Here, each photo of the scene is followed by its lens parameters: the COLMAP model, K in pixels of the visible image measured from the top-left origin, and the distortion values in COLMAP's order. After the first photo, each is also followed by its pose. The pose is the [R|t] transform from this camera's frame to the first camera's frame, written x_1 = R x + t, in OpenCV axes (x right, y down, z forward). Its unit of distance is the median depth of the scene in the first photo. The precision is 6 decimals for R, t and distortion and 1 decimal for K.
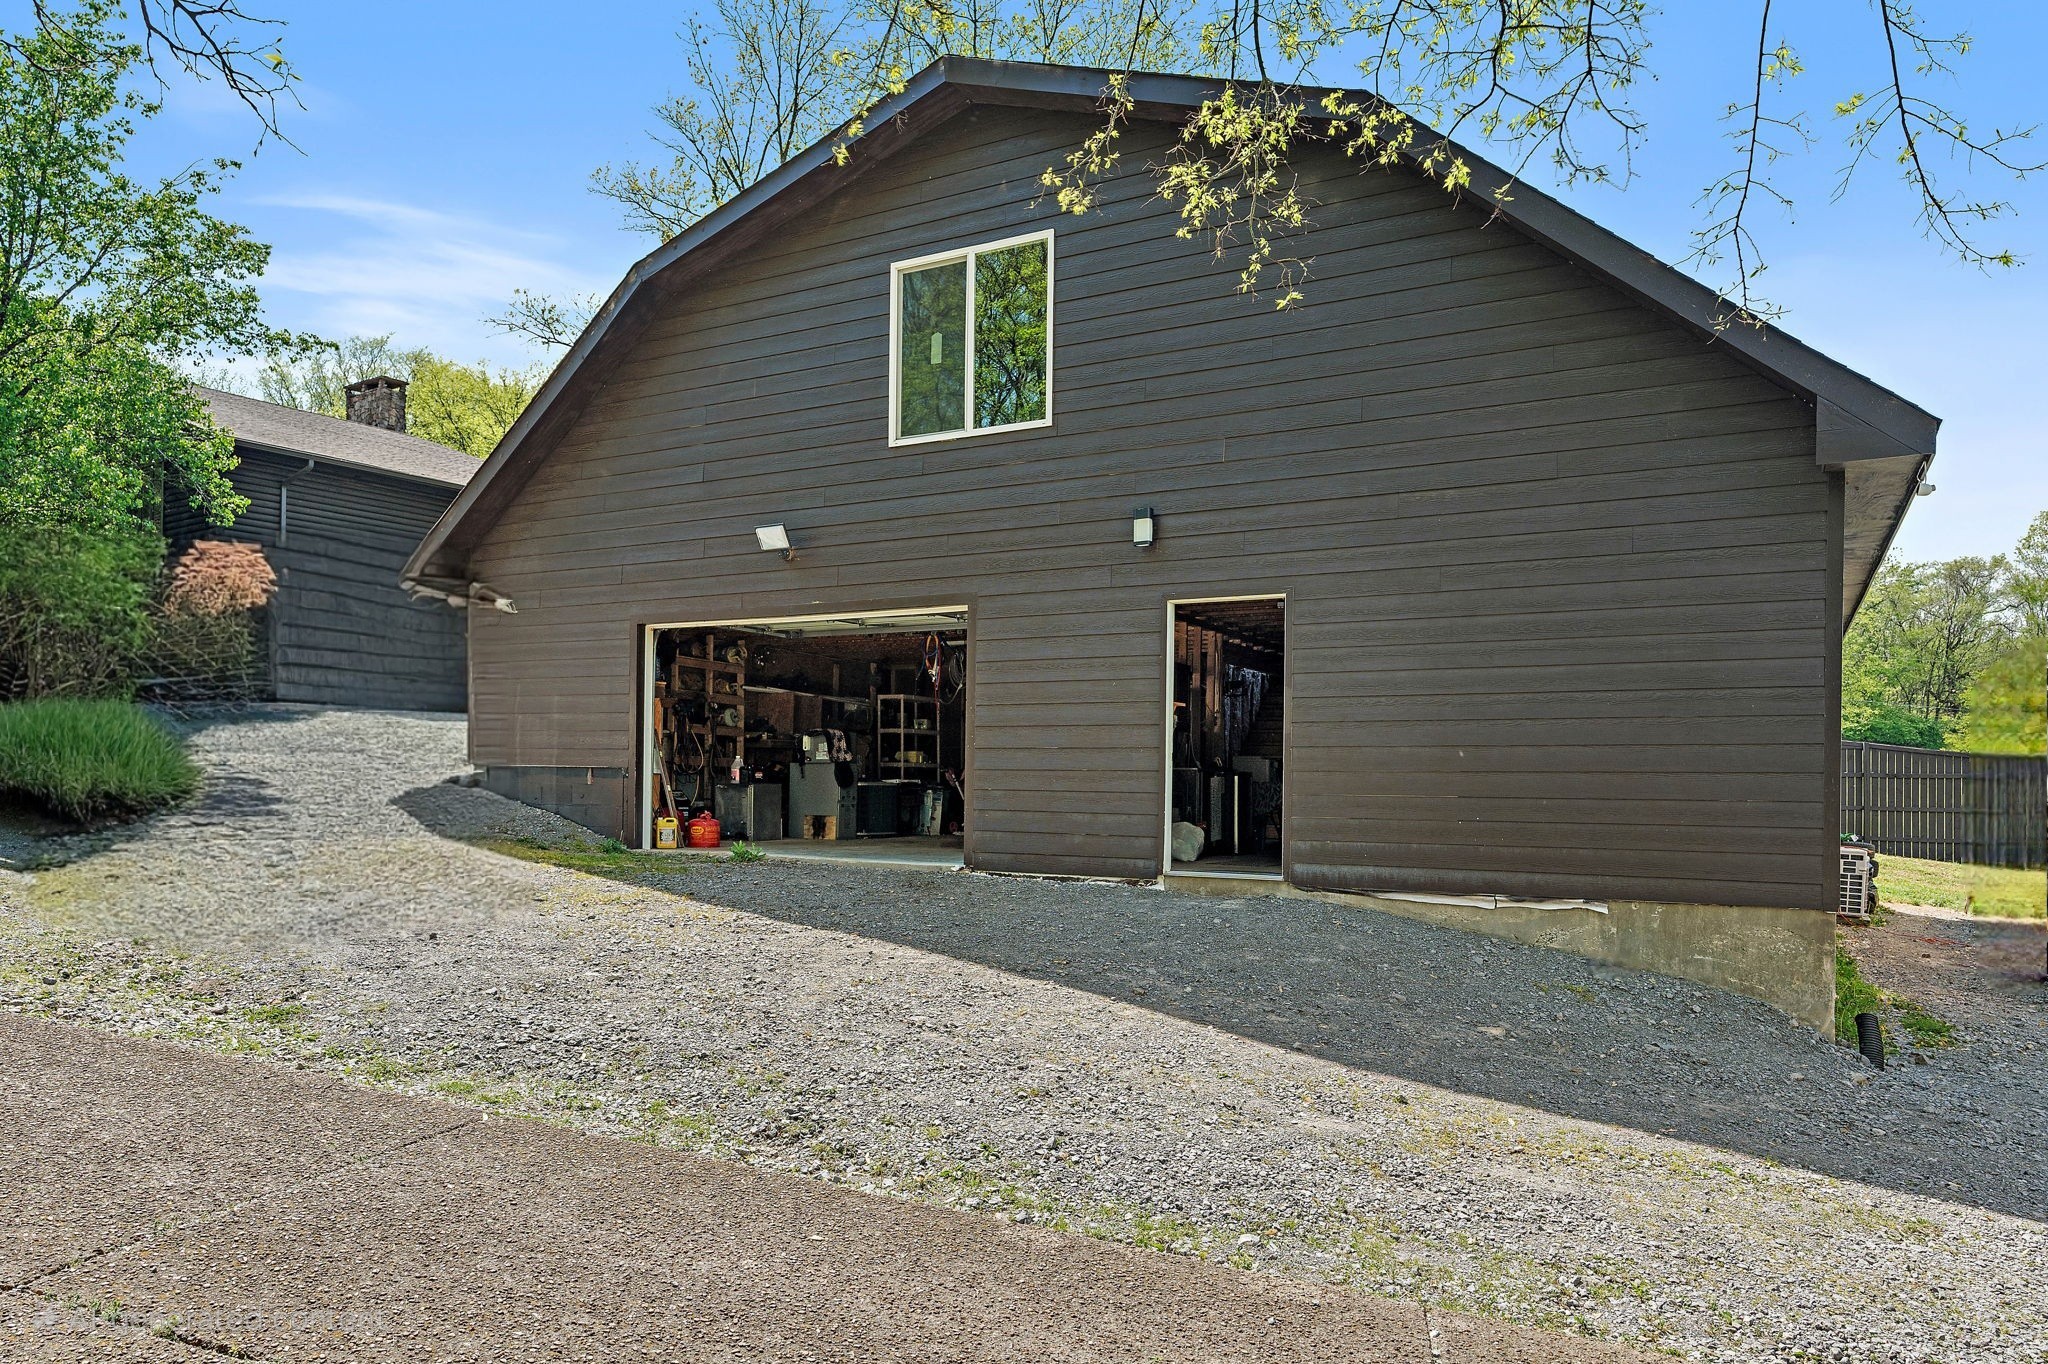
lens RADIAL K [[1011.0, 0, 1024.0], [0, 1011.0, 682.0], [0, 0, 1]] dist [-0.001170, -0.000093]
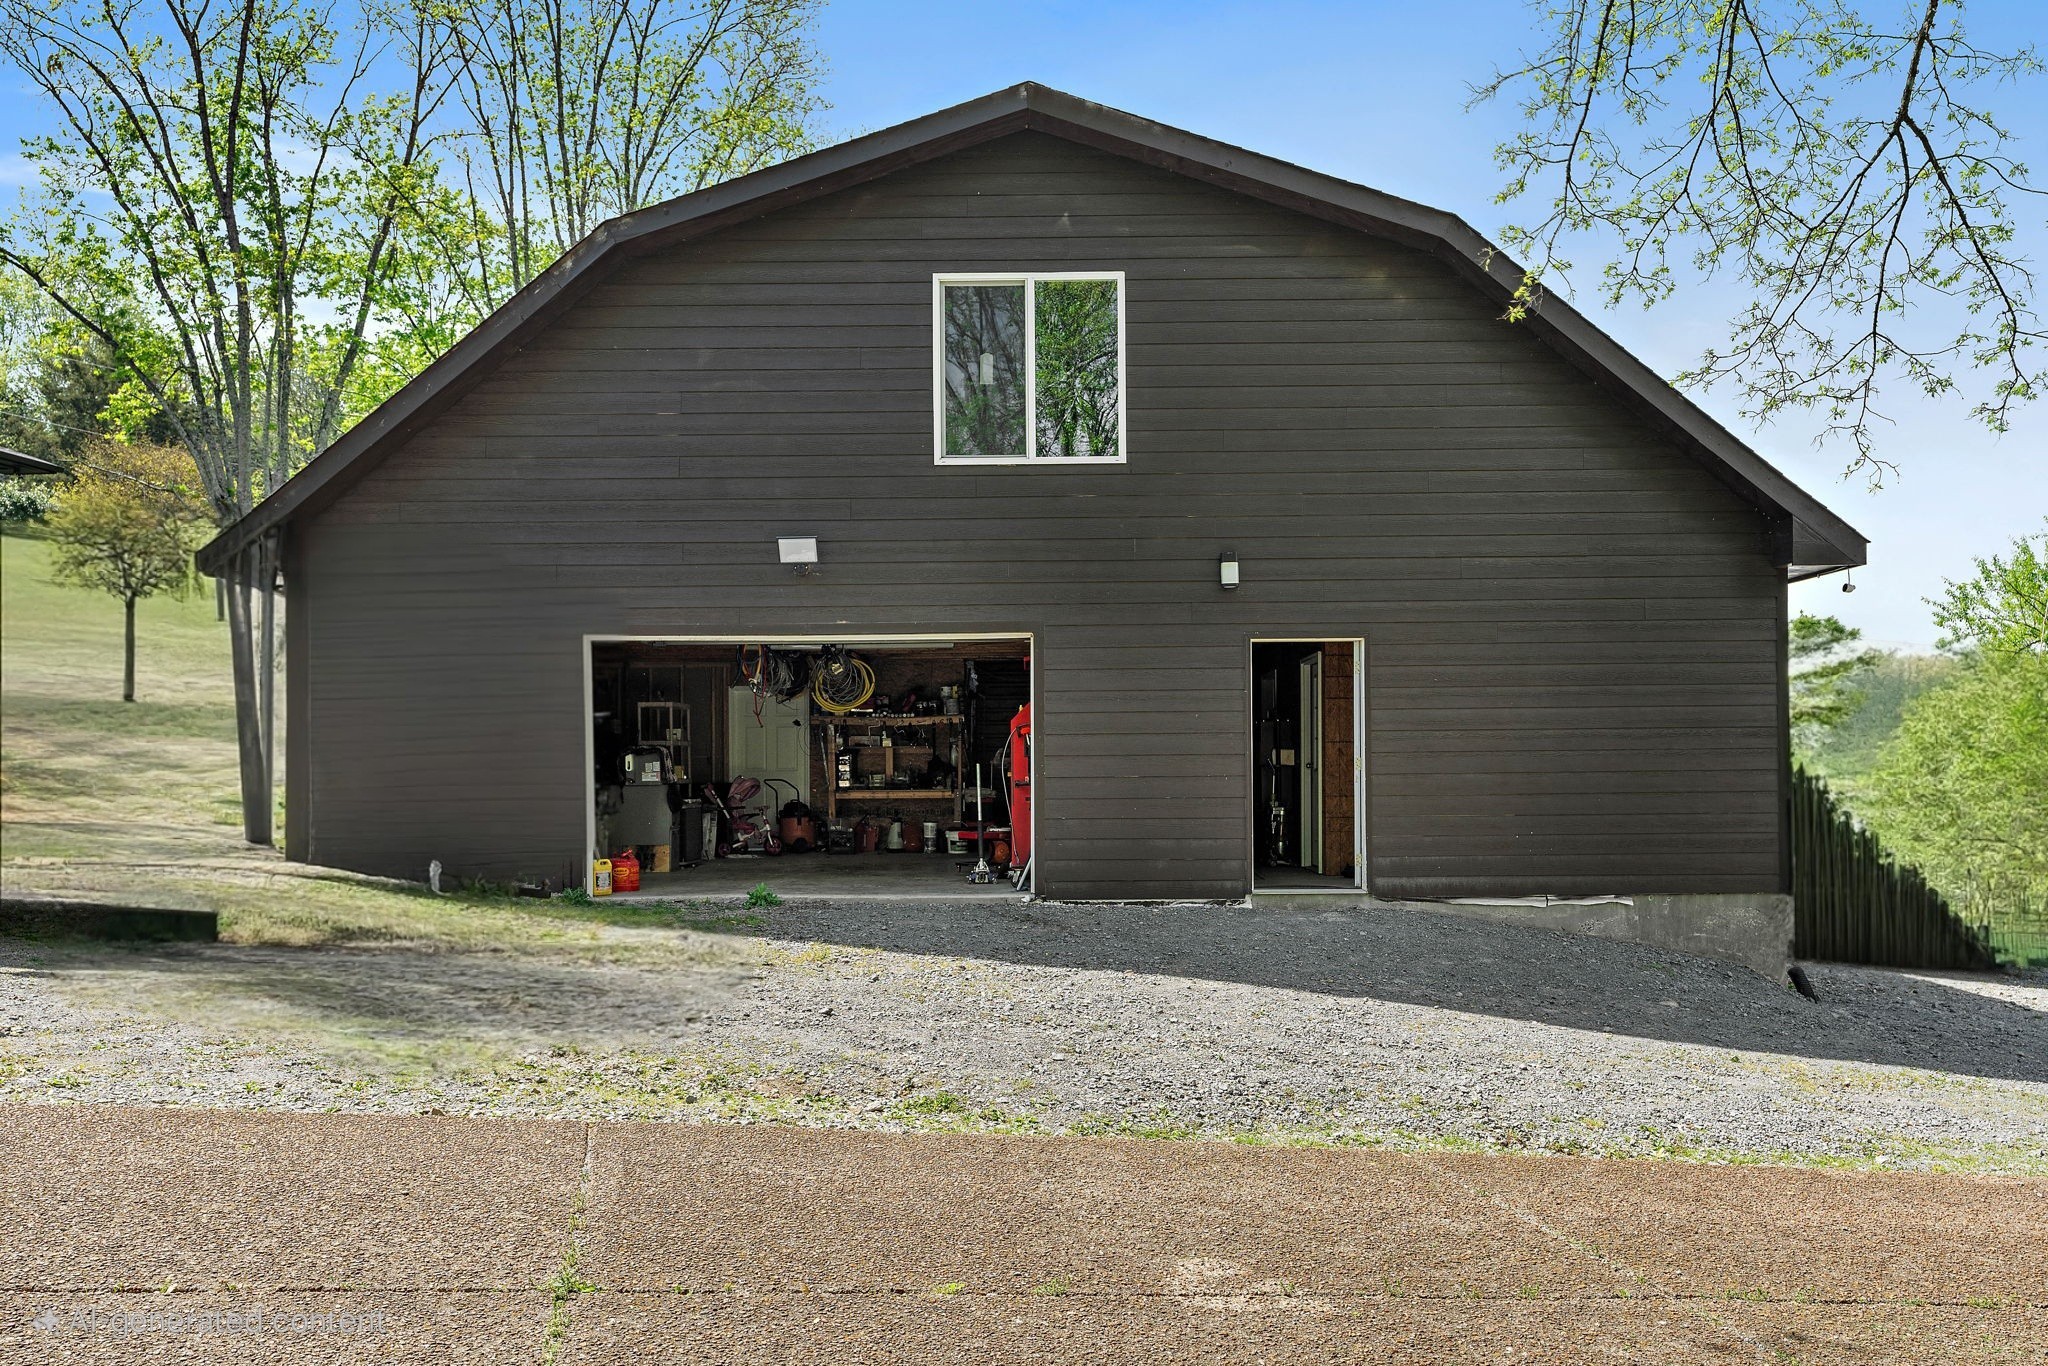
lens RADIAL K [[1011.0, 0, 1024.0], [0, 1011.0, 683.0], [0, 0, 1]] dist [-0.001170, -0.000093]
pose [[0.928833, 0.015503, 0.370173, -0.475228], [-0.015119, 0.999878, -0.003937, -0.025387], [-0.370189, -0.001940, 0.928954, 0.085957]]
